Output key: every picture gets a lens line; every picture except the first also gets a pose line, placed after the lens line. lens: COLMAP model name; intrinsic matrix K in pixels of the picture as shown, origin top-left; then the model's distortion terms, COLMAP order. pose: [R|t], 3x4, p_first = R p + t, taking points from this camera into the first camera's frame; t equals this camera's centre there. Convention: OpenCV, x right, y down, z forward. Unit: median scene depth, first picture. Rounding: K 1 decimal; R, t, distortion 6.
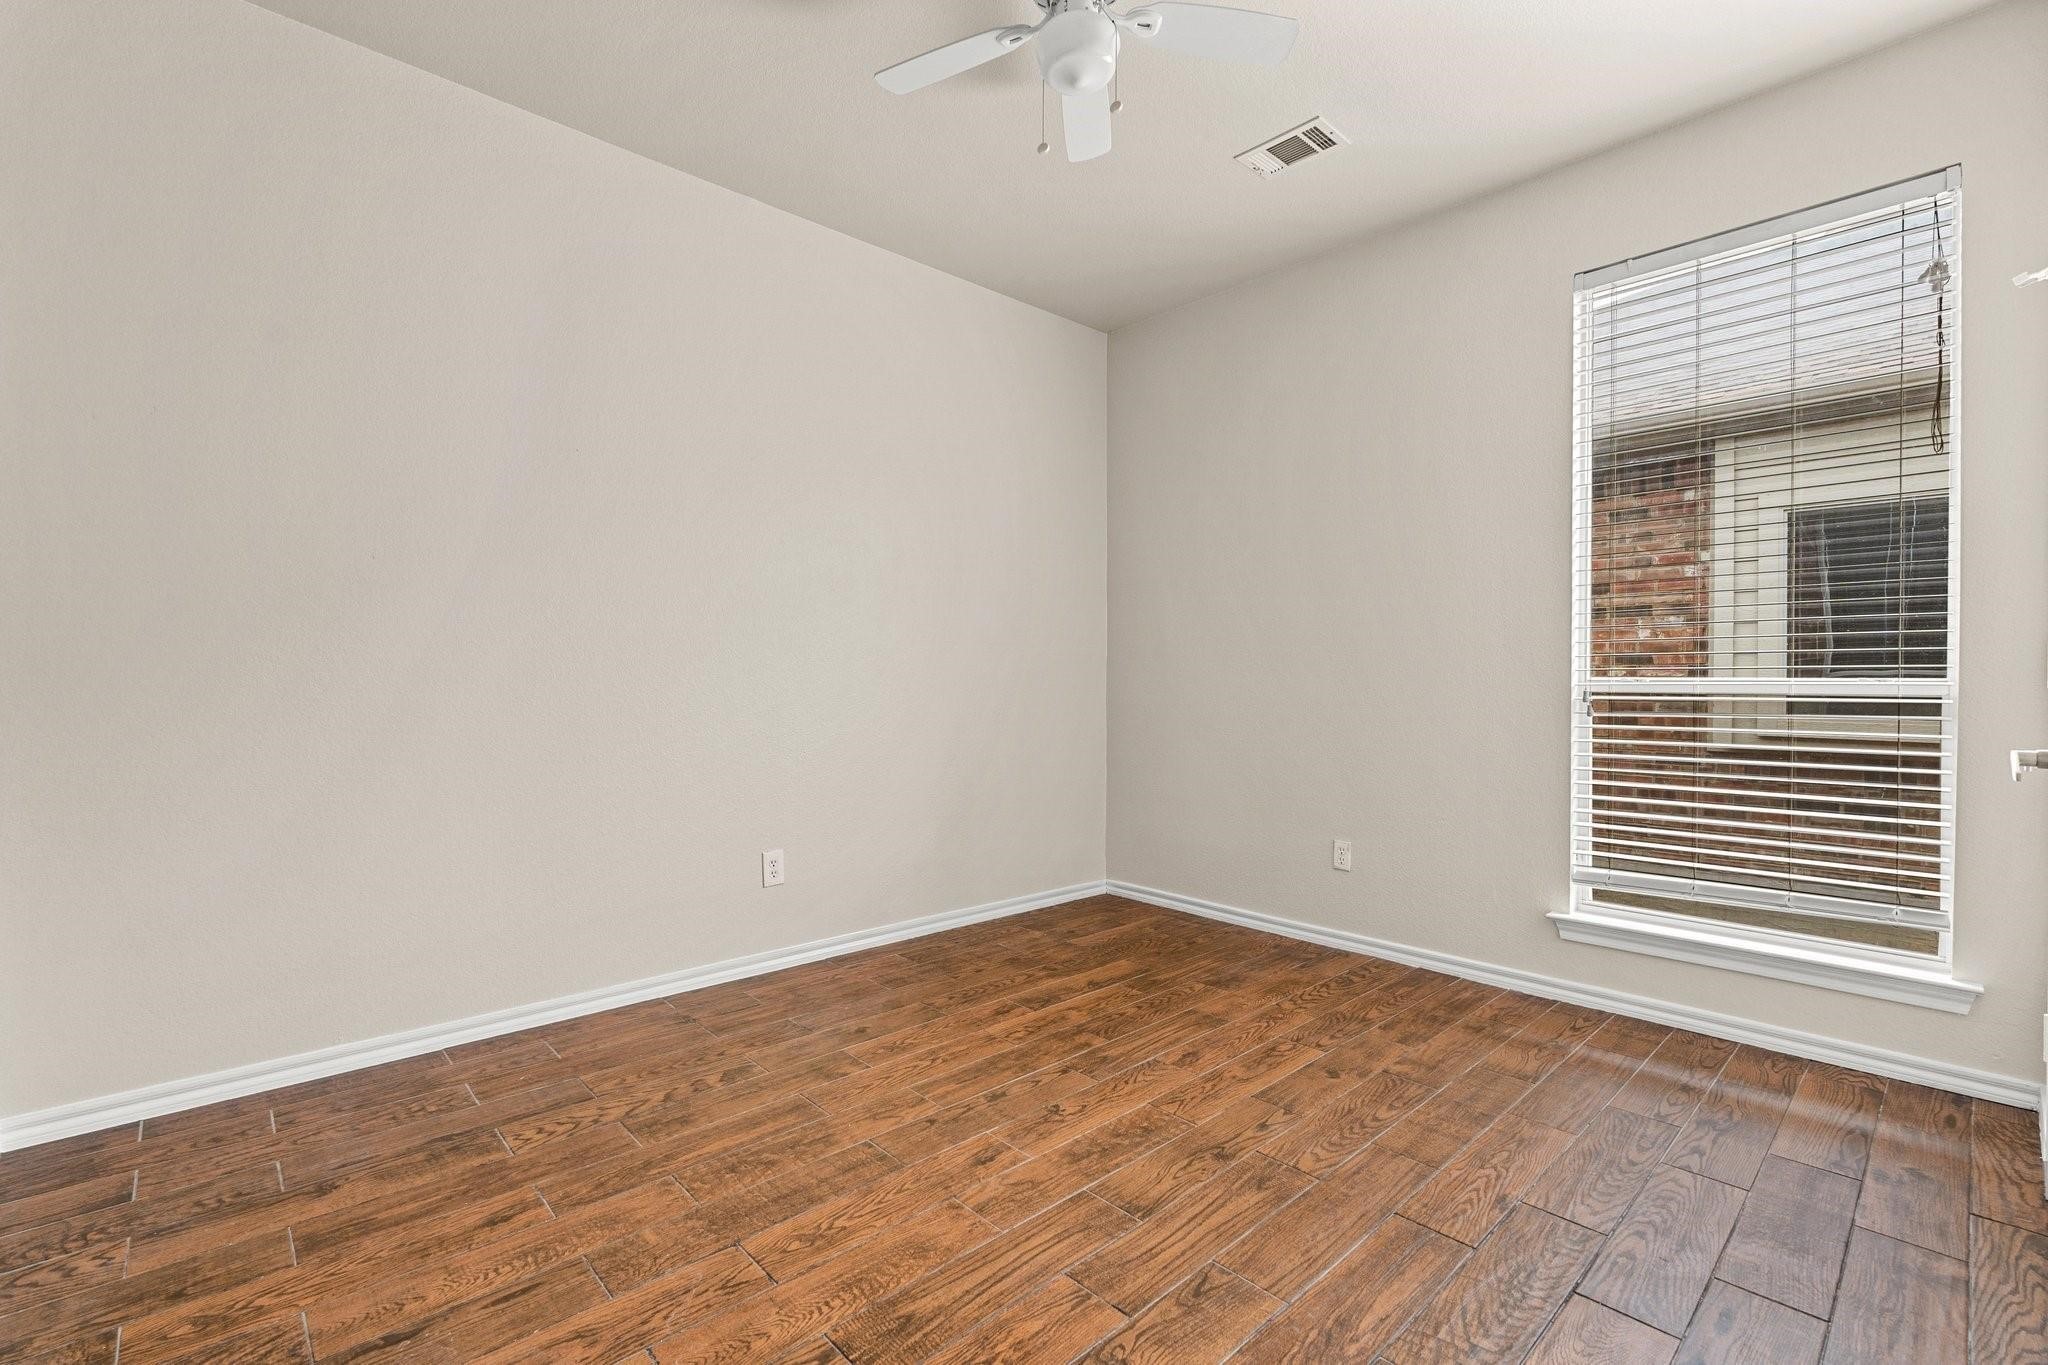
lens RADIAL K [[912.3, 0, 1022.0], [0, 912.3, 682.7], [0, 0, 1]] dist [-0.005406, 0.001276]
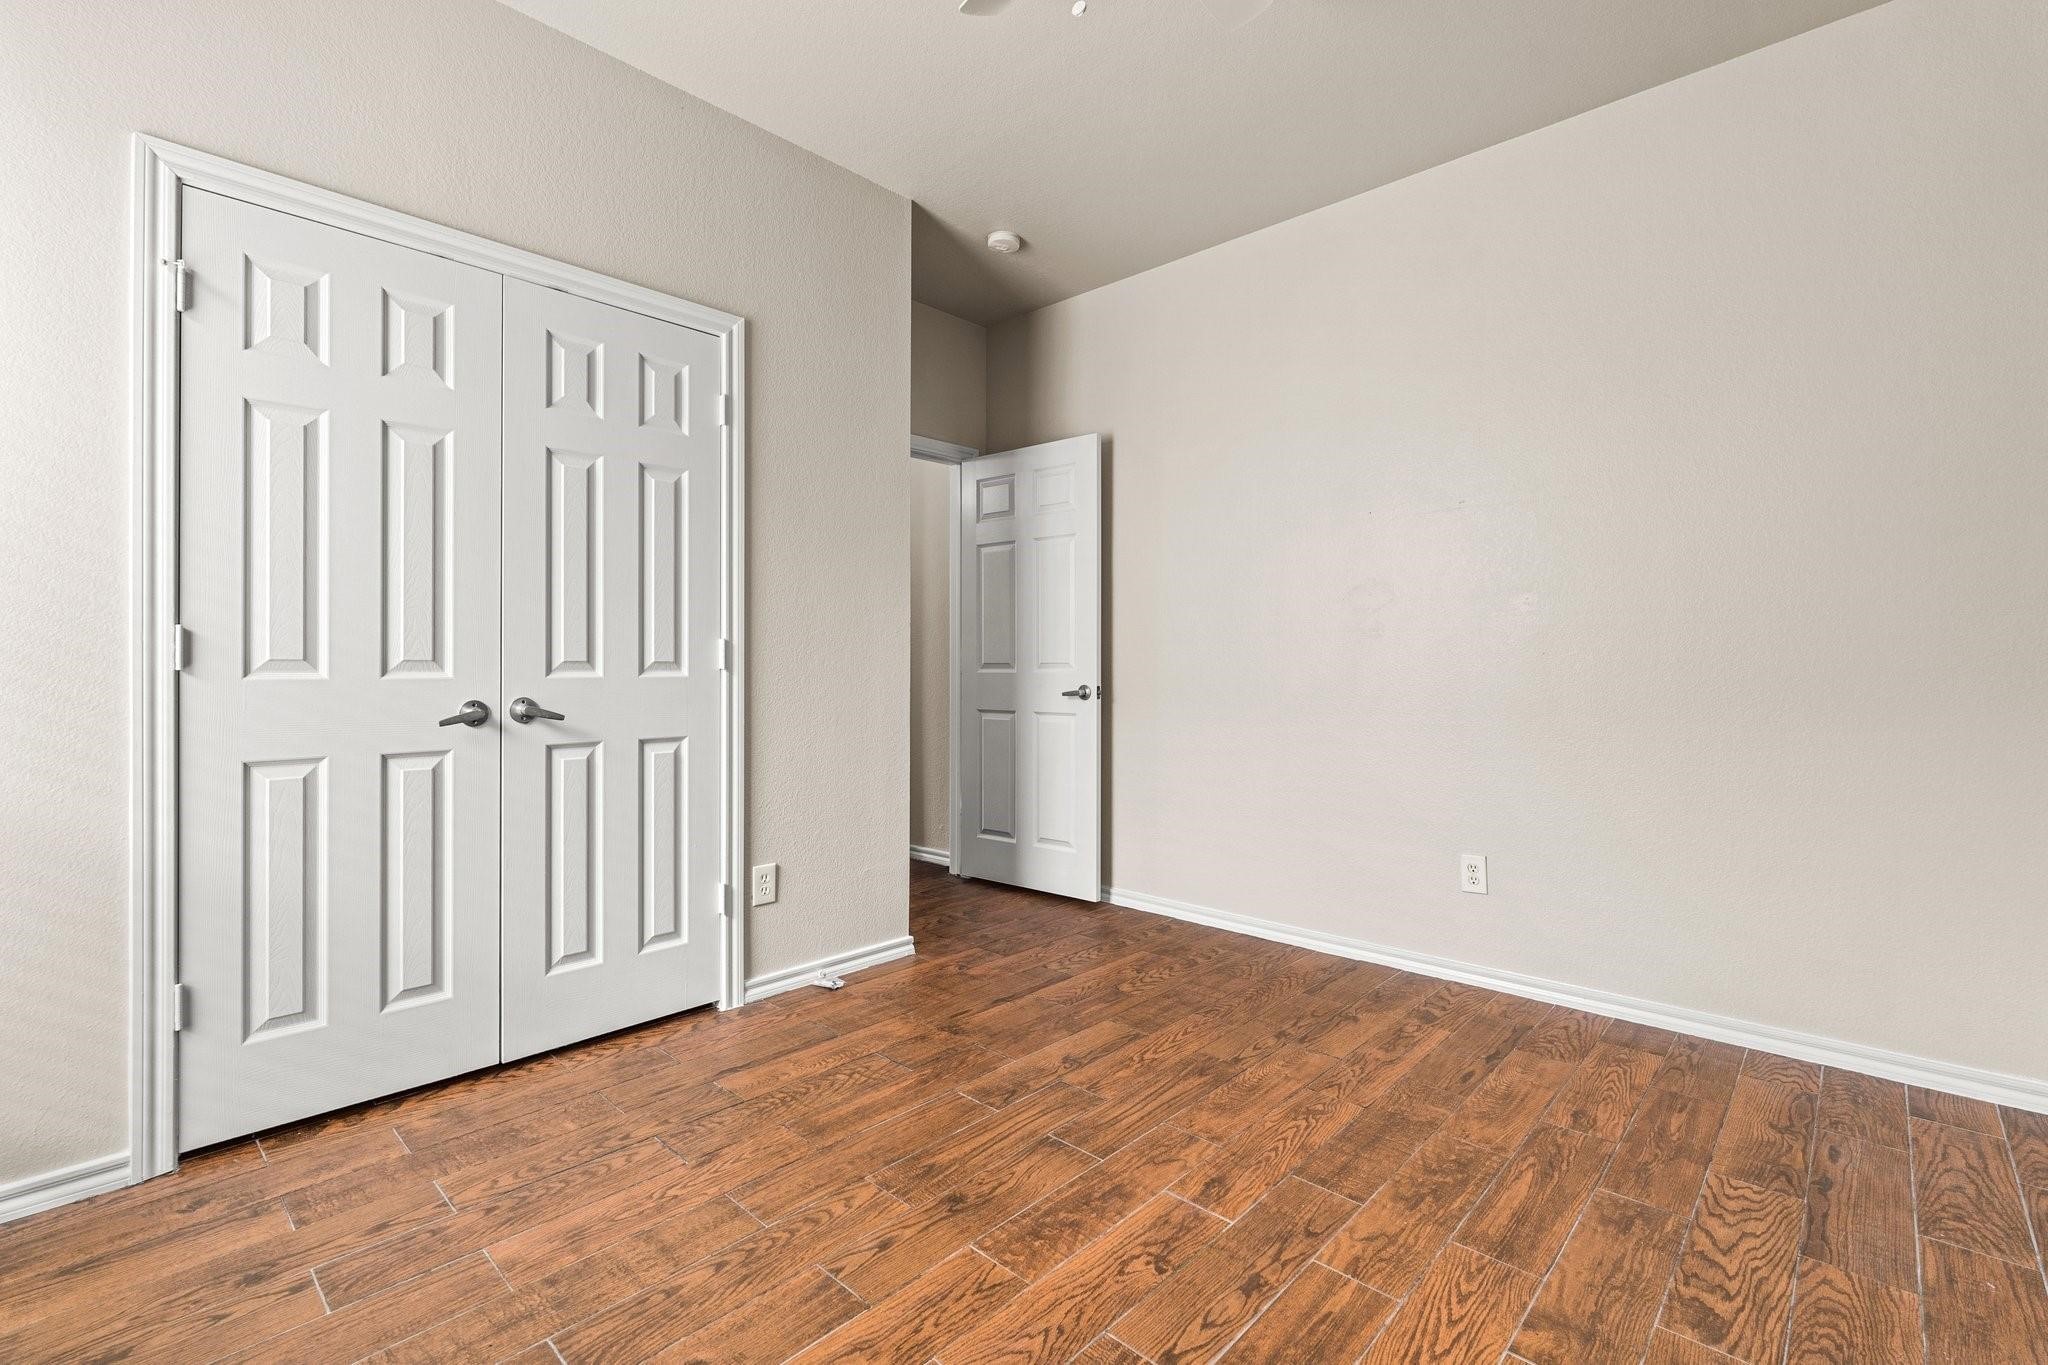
lens RADIAL K [[912.3, 0, 1024.7], [0, 912.3, 671.7], [0, 0, 1]] dist [-0.005406, 0.001276]
pose [[-0.997628, -0.003632, -0.068743, 0.218122], [-0.004197, 0.999959, 0.008071, -0.004250], [0.068710, 0.008340, -0.997602, 1.917504]]
